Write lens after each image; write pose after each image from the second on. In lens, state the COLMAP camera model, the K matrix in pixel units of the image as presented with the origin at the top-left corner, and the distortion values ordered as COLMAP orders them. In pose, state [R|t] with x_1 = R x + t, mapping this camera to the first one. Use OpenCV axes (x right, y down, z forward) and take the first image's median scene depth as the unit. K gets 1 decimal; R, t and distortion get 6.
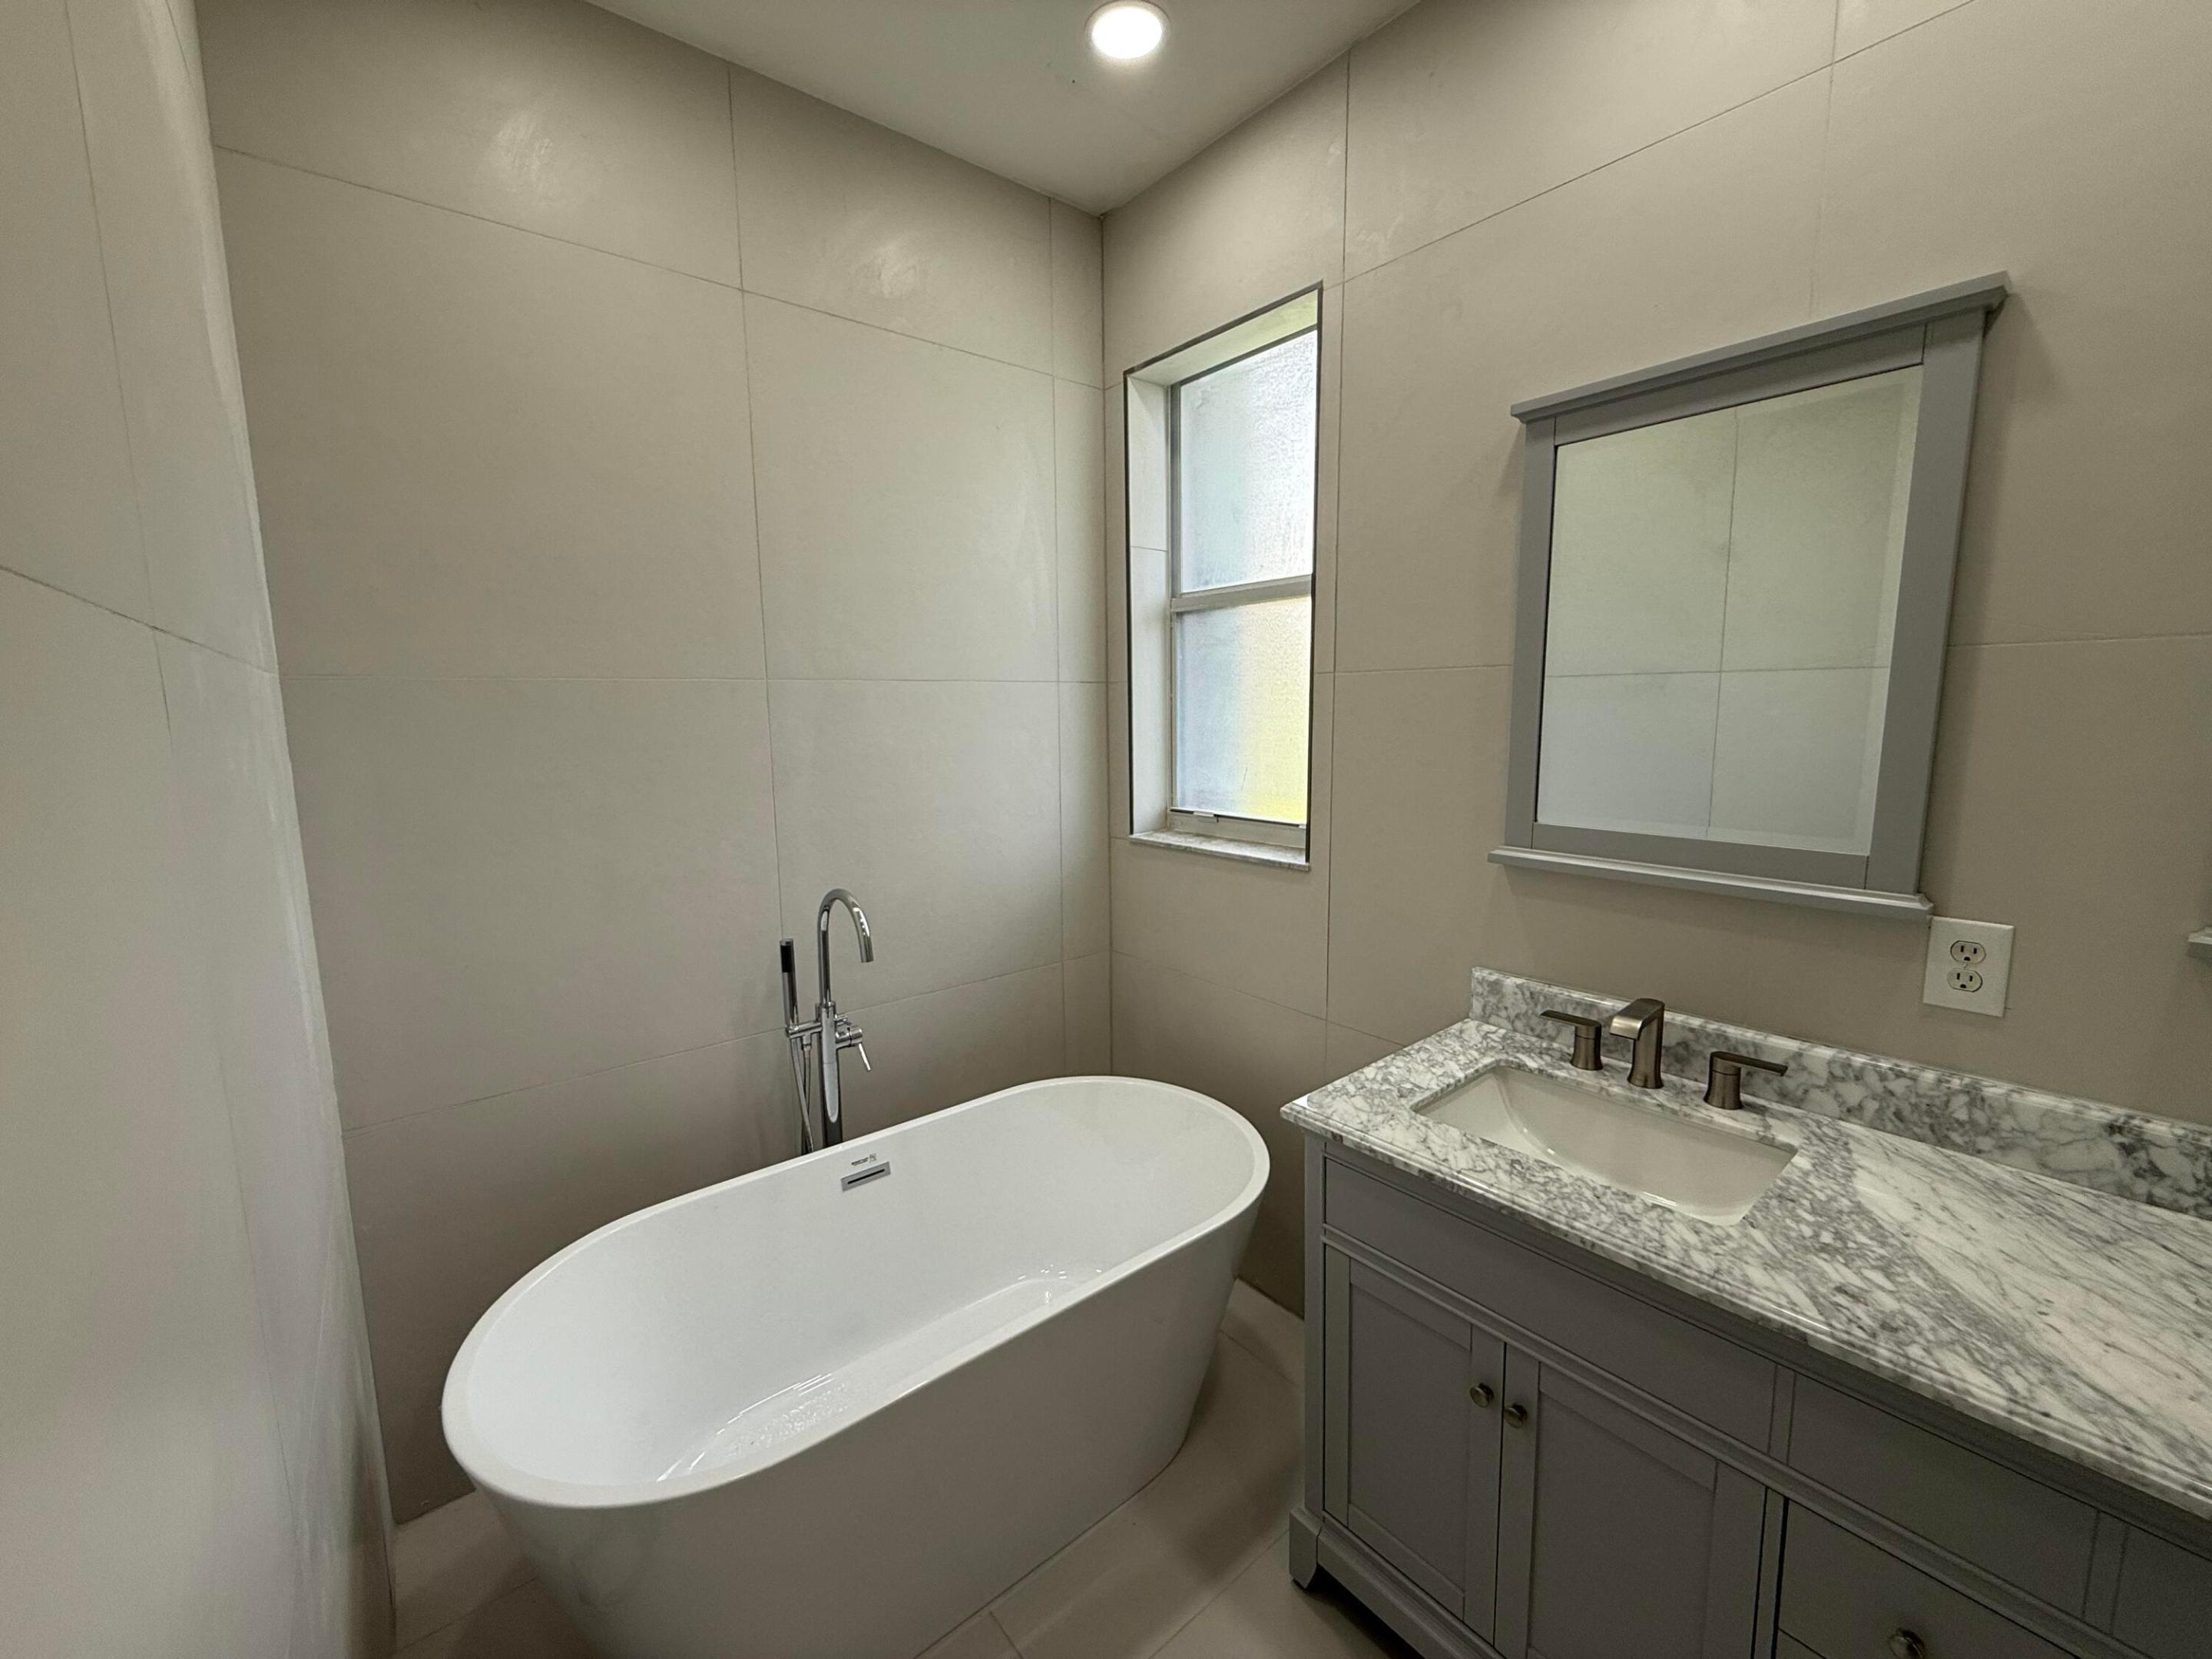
lens RADIAL K [[878.8, 0, 1098.9], [0, 878.8, 827.5], [0, 0, 1]] dist [0.000111, -0.000102]
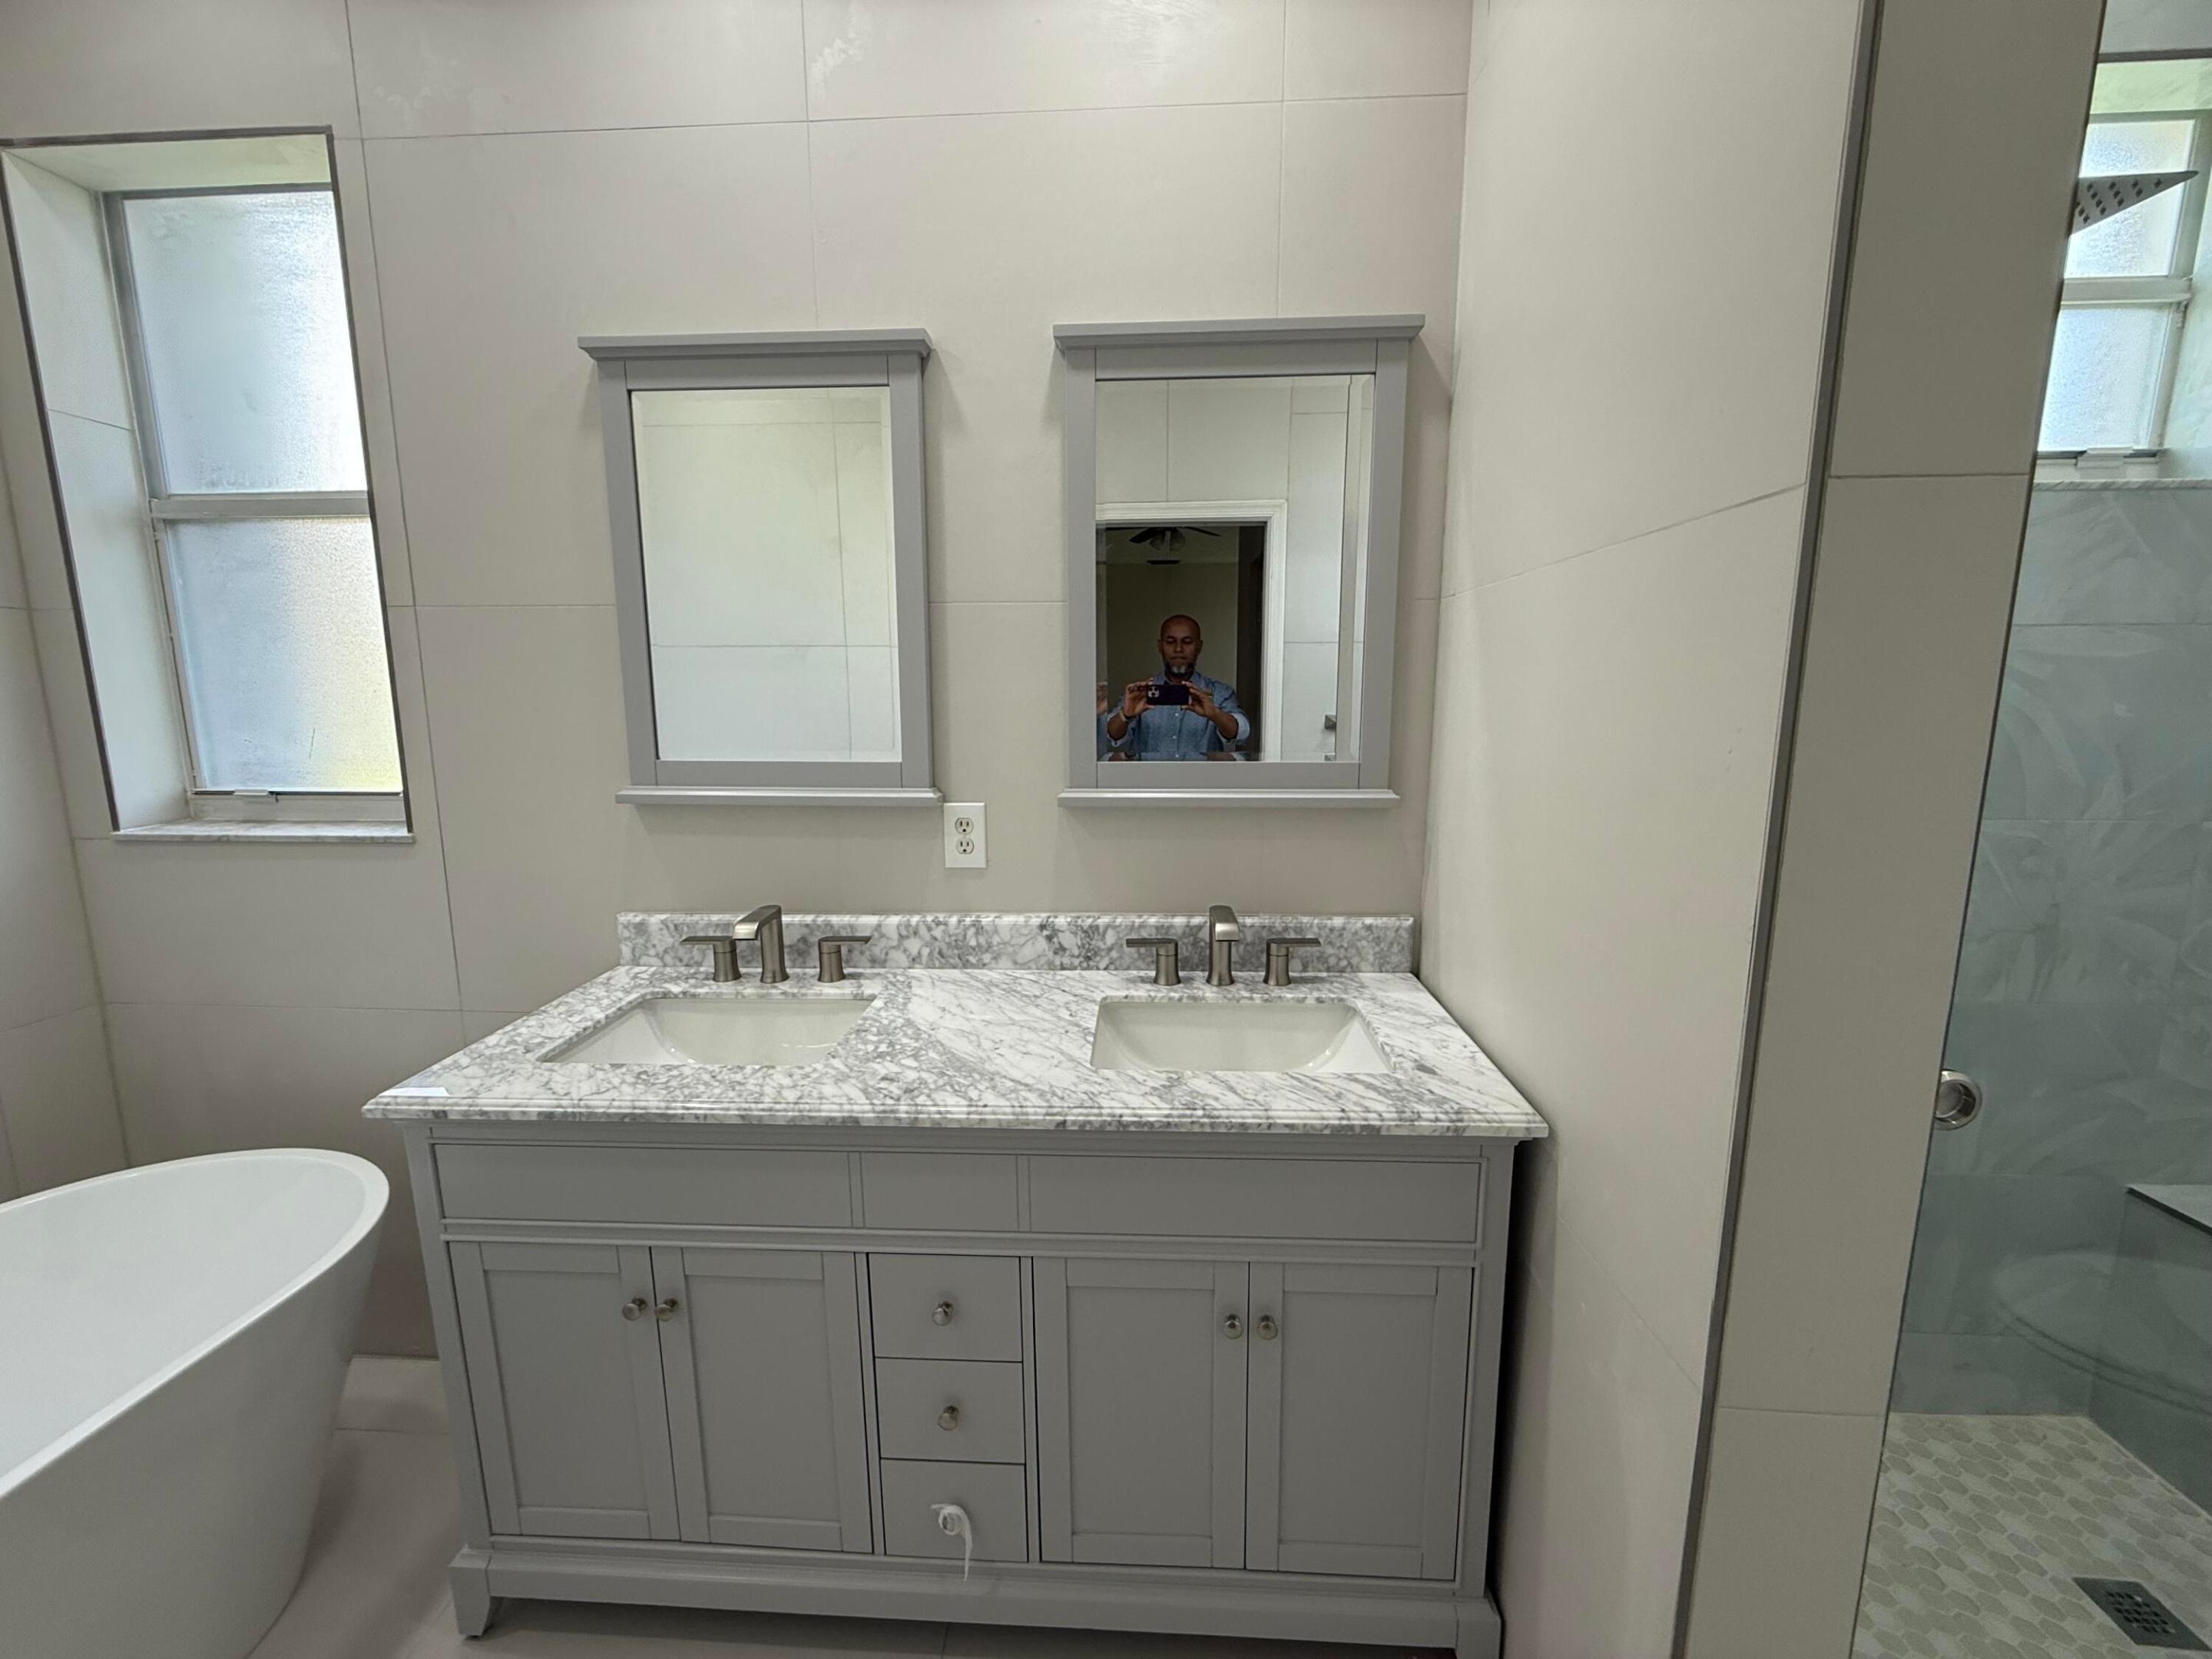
lens RADIAL K [[878.8, 0, 1098.9], [0, 878.8, 827.5], [0, 0, 1]] dist [0.000111, -0.000102]
pose [[0.673949, -0.099349, 0.732068, 0.095054], [0.094484, 0.994370, 0.047963, 0.082700], [-0.732711, 0.036844, 0.679541, -0.087015]]
